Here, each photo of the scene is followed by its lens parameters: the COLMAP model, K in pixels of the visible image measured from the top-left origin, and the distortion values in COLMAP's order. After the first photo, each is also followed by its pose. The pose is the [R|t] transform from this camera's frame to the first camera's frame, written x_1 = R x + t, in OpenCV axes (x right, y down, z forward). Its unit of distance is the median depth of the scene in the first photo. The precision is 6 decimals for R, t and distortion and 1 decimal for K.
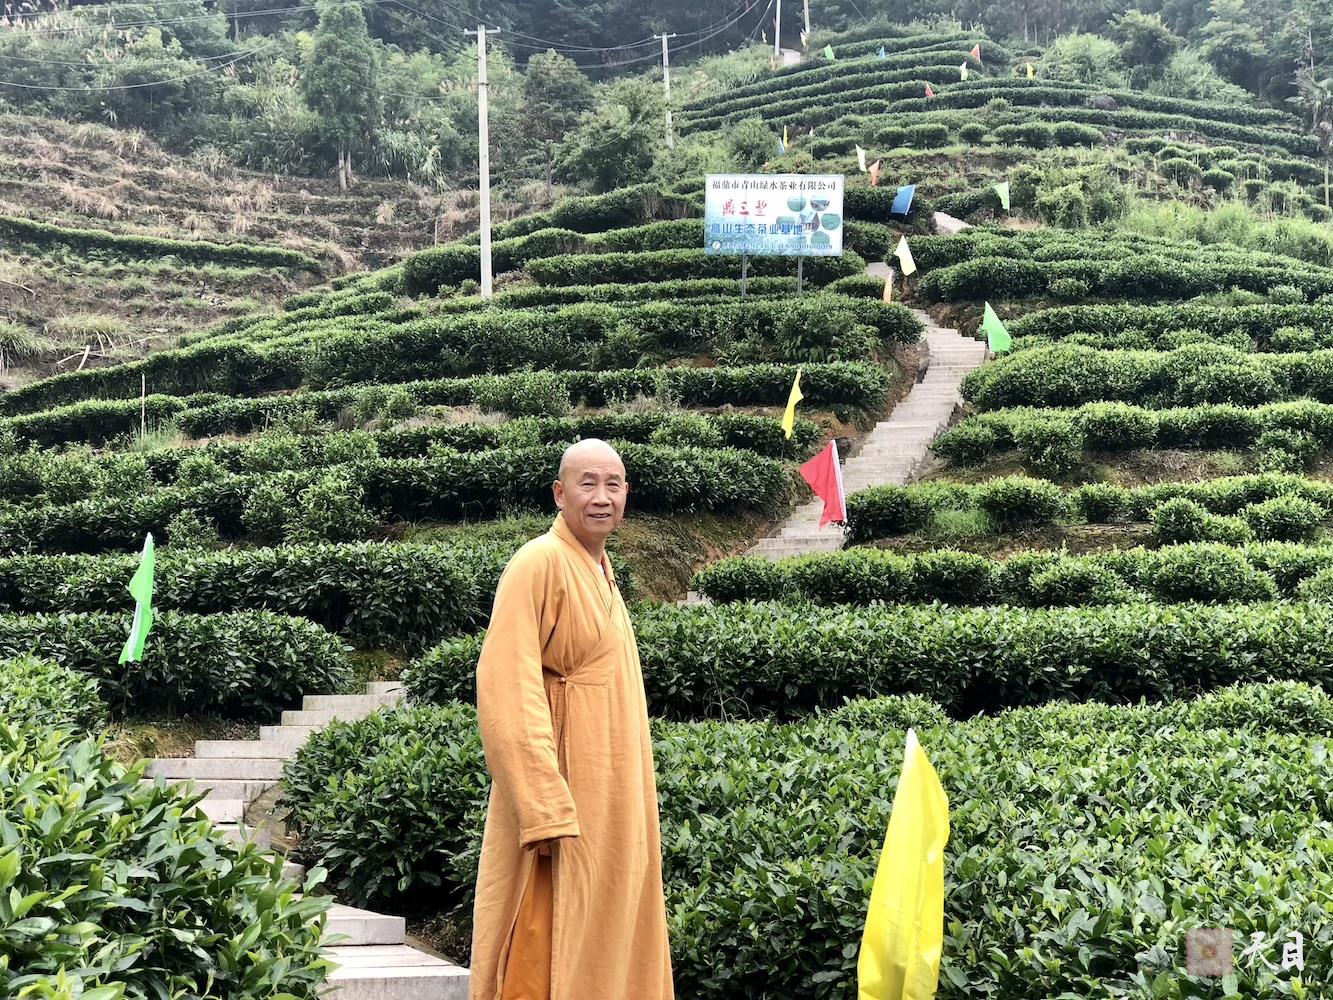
lens RADIAL K [[2147.9, 0, 666.5], [0, 2147.9, 500.0], [0, 0, 1]] dist [-0.026058, 0.701165]
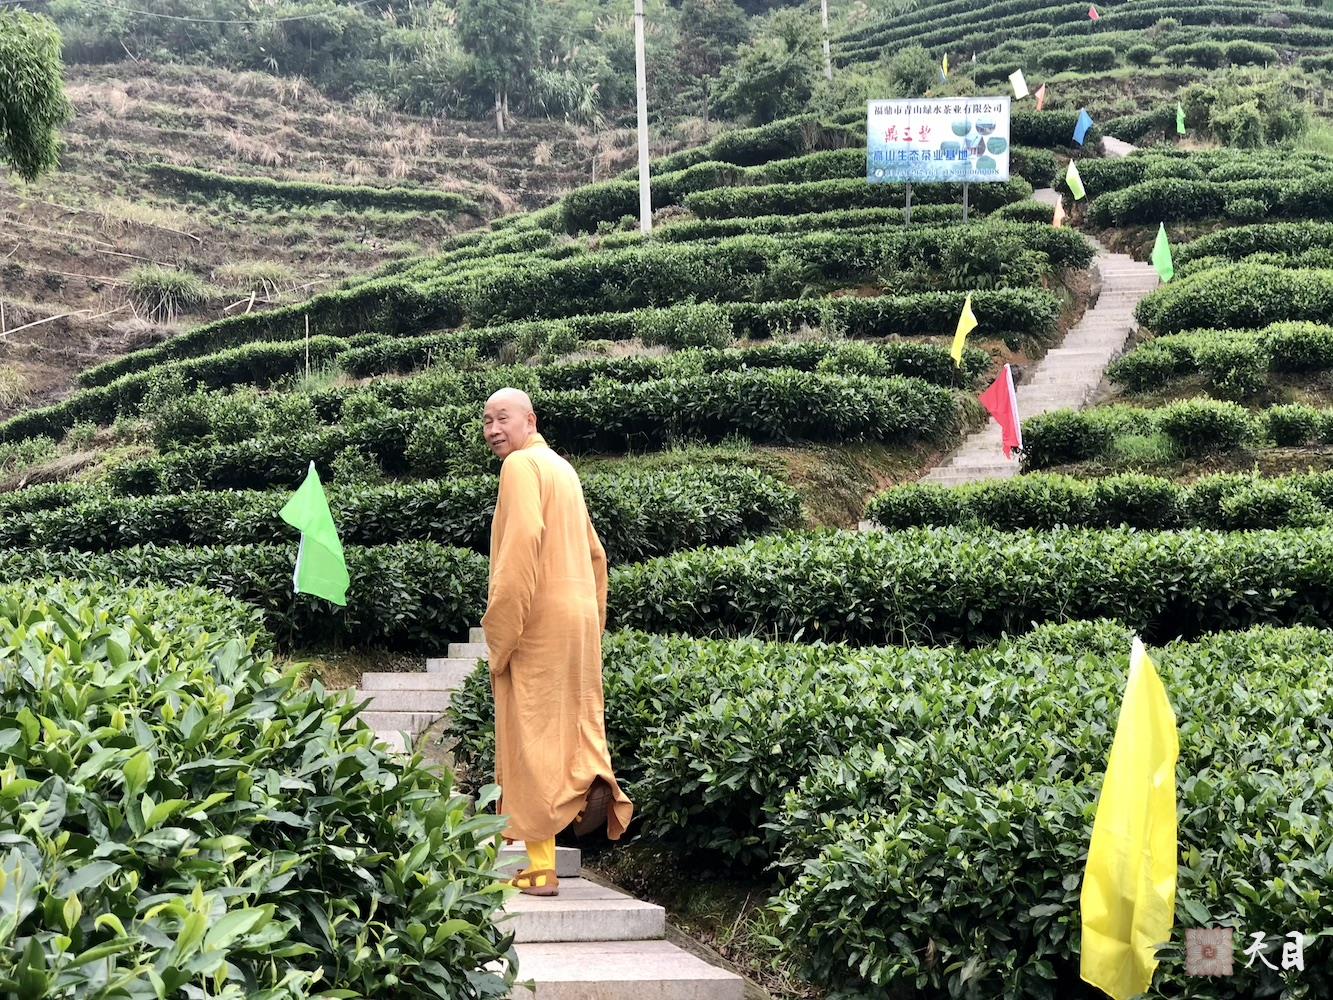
lens RADIAL K [[2147.9, 0, 666.5], [0, 2147.9, 500.0], [0, 0, 1]] dist [-0.026058, 0.701165]
pose [[0.997141, -0.011517, -0.074676, -0.002126], [0.013542, 0.999553, 0.026658, 0.002927], [0.074336, -0.027593, 0.996851, 0.011453]]
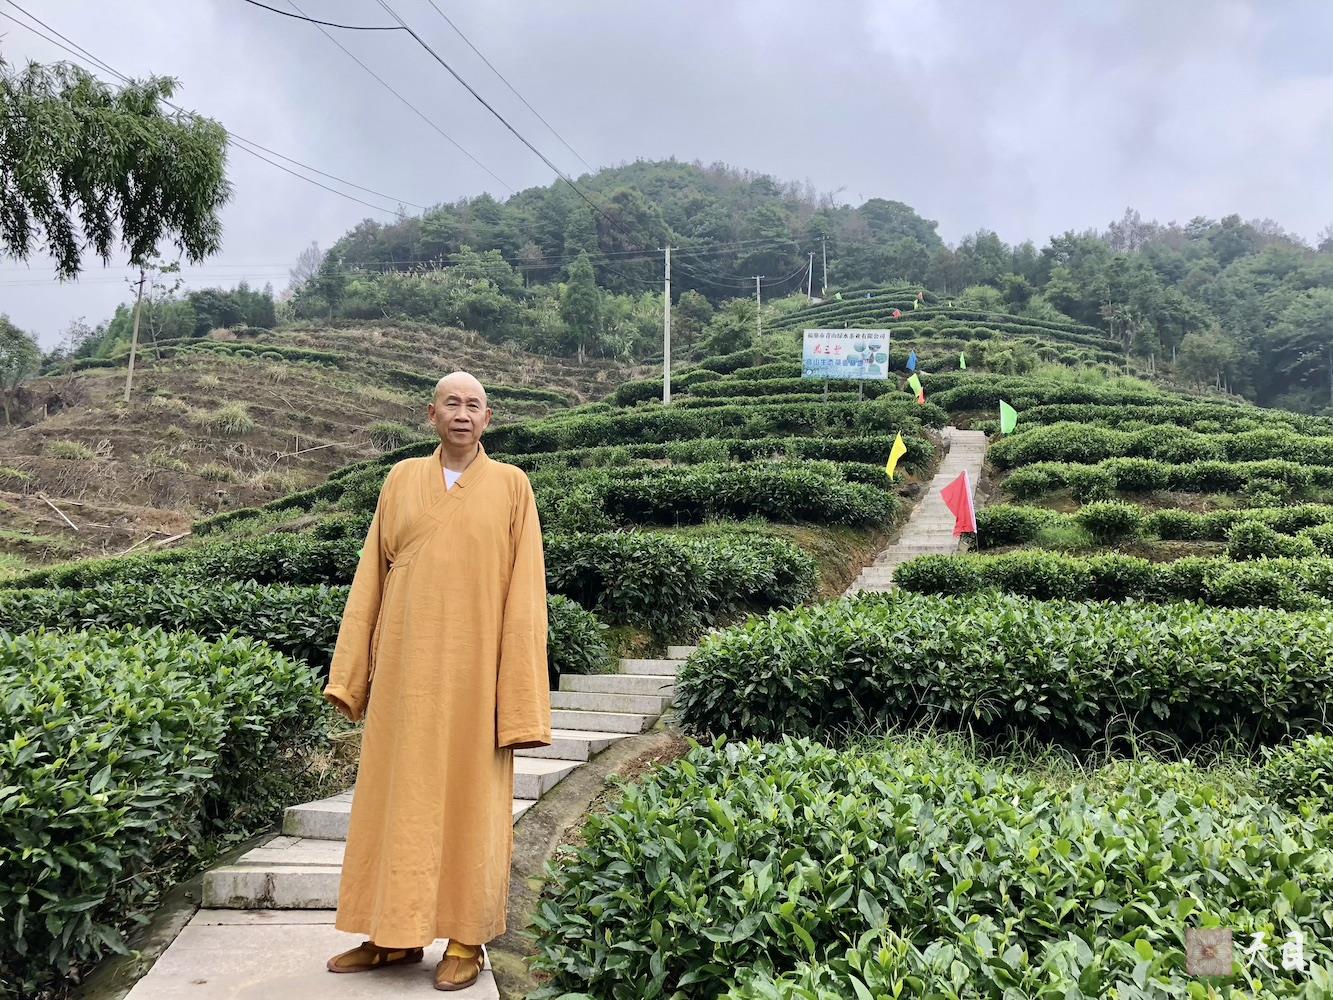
lens RADIAL K [[1058.0, 0, 668.2], [0, 1058.0, 504.6], [0, 0, 1]] dist [0.095740, -0.169197]
pose [[0.997859, 0.026323, -0.059874, -0.032732], [-0.028050, 0.999209, -0.028193, 0.008696], [0.059085, 0.029813, 0.997808, 0.181224]]
